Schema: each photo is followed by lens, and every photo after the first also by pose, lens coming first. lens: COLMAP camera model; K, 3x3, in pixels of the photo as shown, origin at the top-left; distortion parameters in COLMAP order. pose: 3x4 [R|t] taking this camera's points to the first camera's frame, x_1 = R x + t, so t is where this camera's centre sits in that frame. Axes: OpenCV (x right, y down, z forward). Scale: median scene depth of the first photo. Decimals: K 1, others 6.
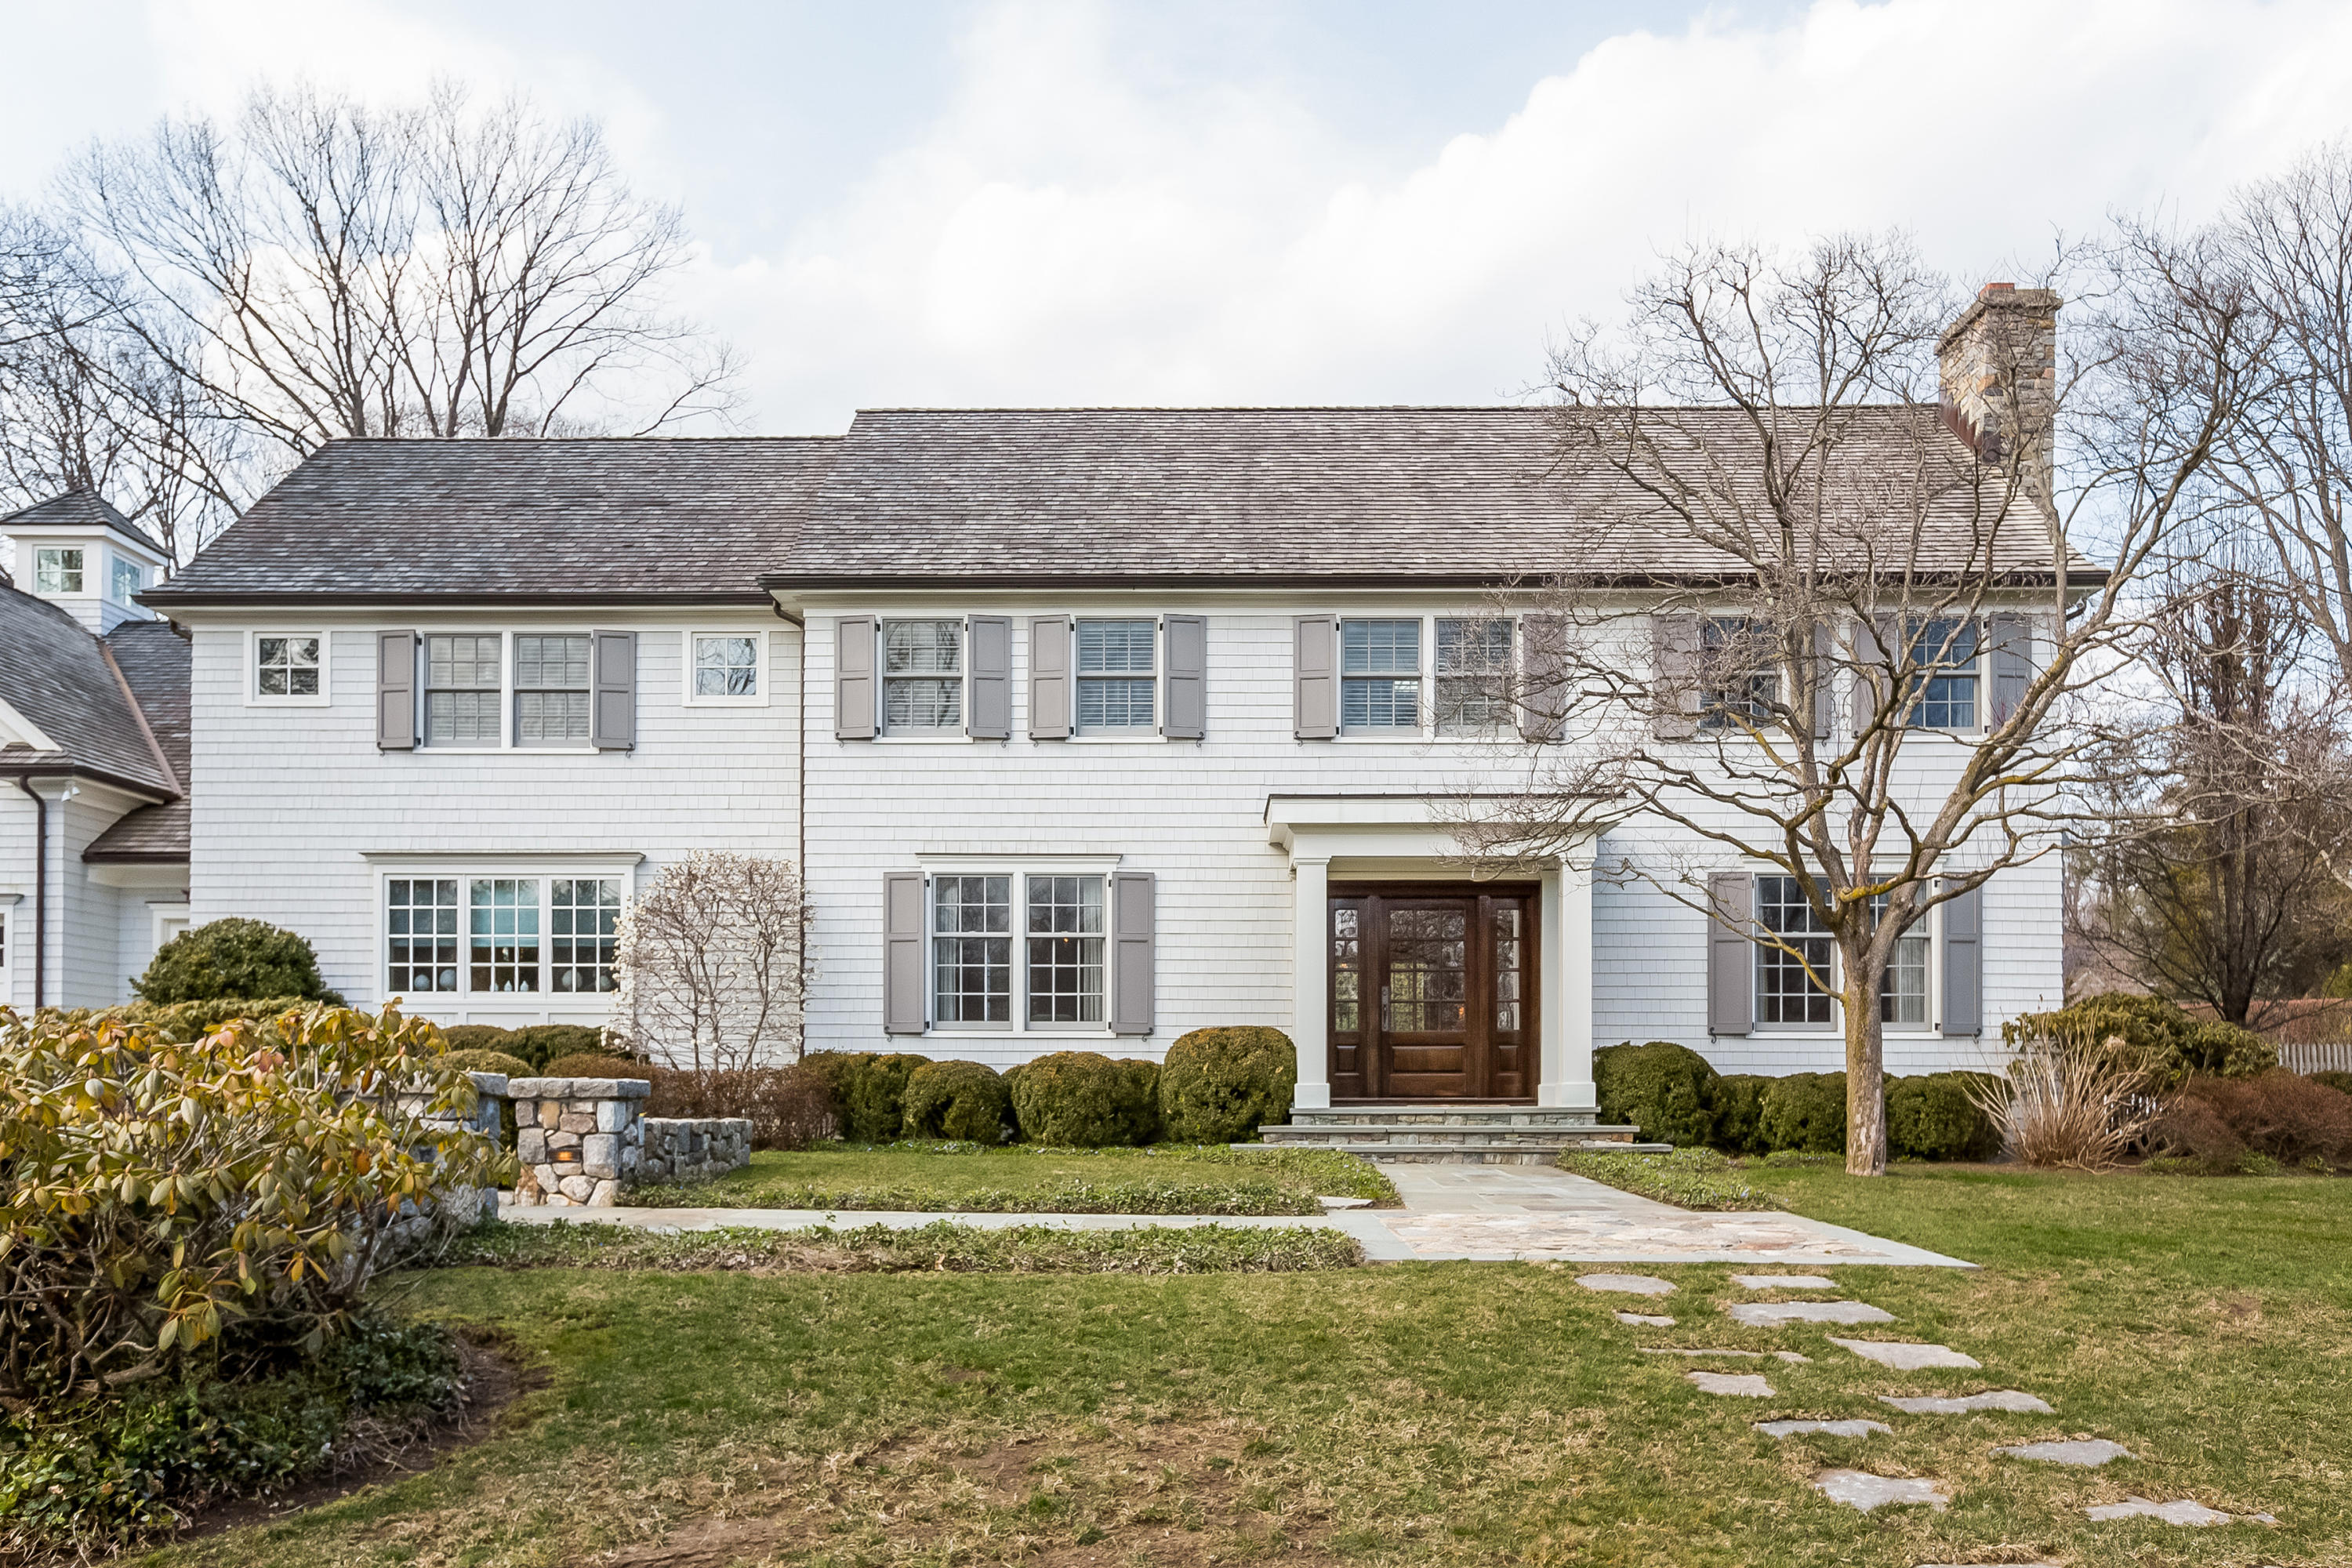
lens RADIAL K [[1768.1, 0, 1179.9], [0, 1768.1, 794.7], [0, 0, 1]] dist [0.000315, 0.012204]
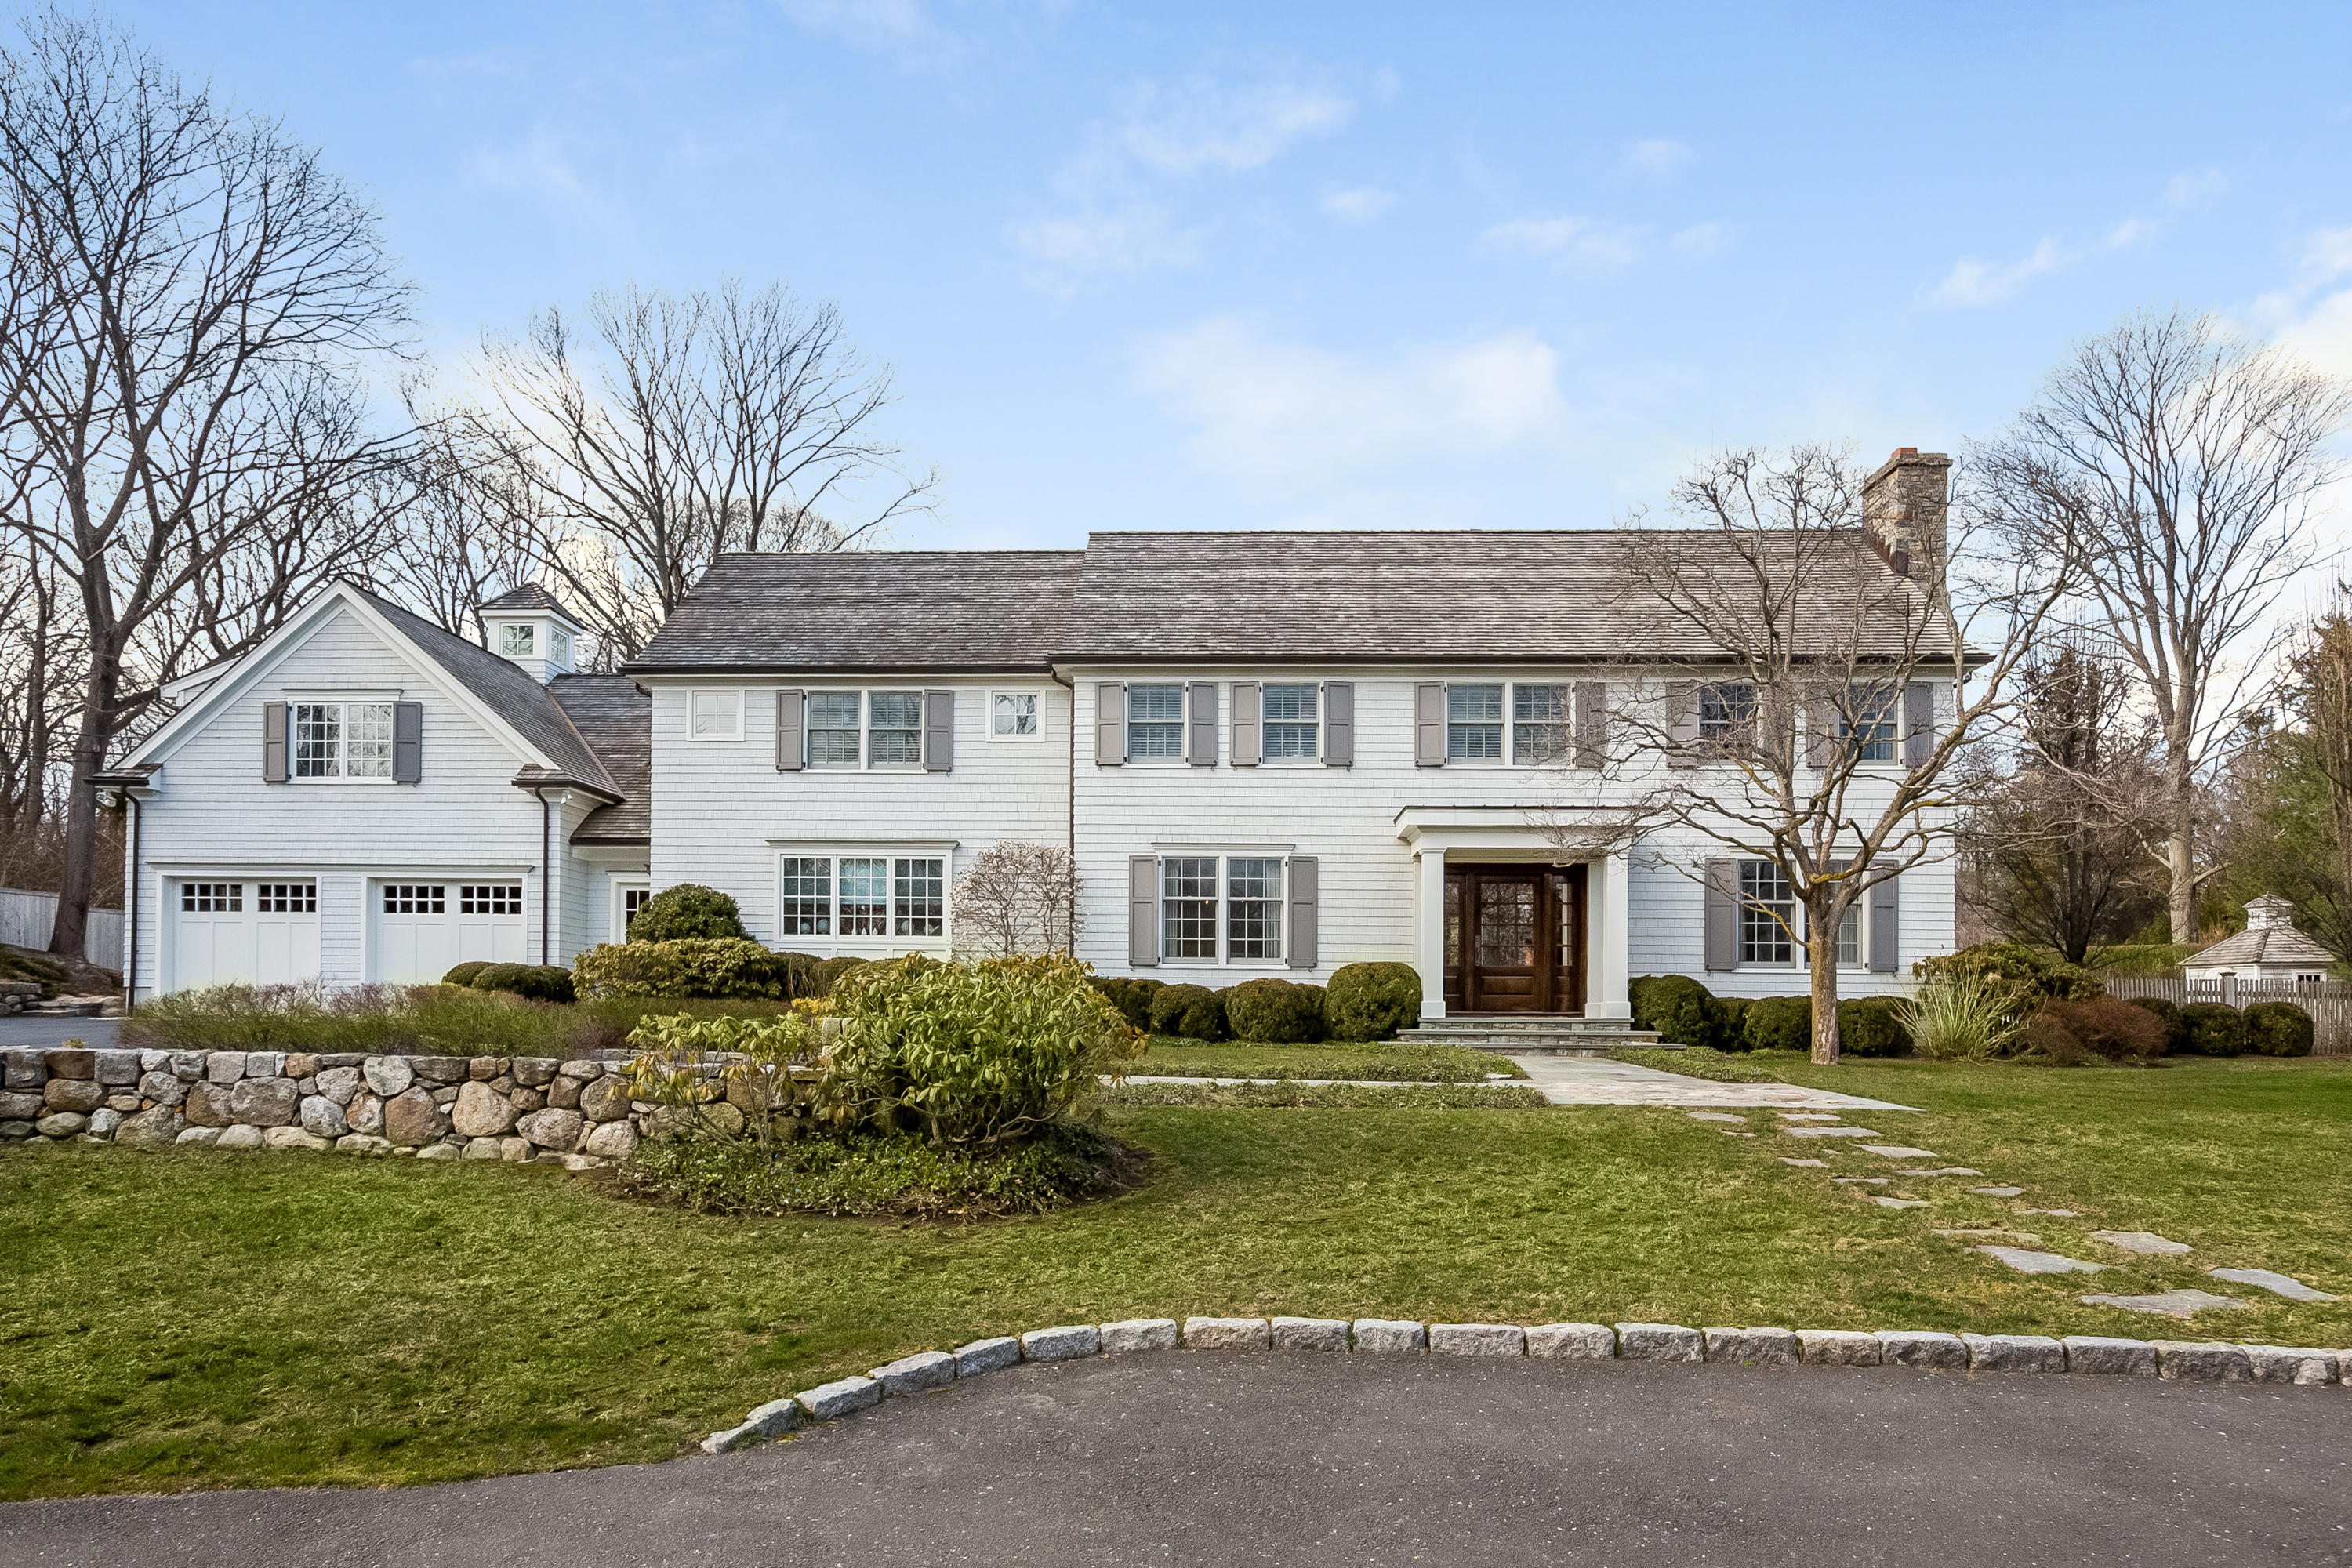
lens RADIAL K [[1339.3, 0, 1169.6], [0, 1339.3, 785.9], [0, 0, 1]] dist [-0.010546, 0.000111]
pose [[0.998360, -0.000468, -0.057250, -0.073675], [0.000565, 0.999998, 0.001671, -0.016881], [0.057249, -0.001701, 0.998358, -0.116807]]
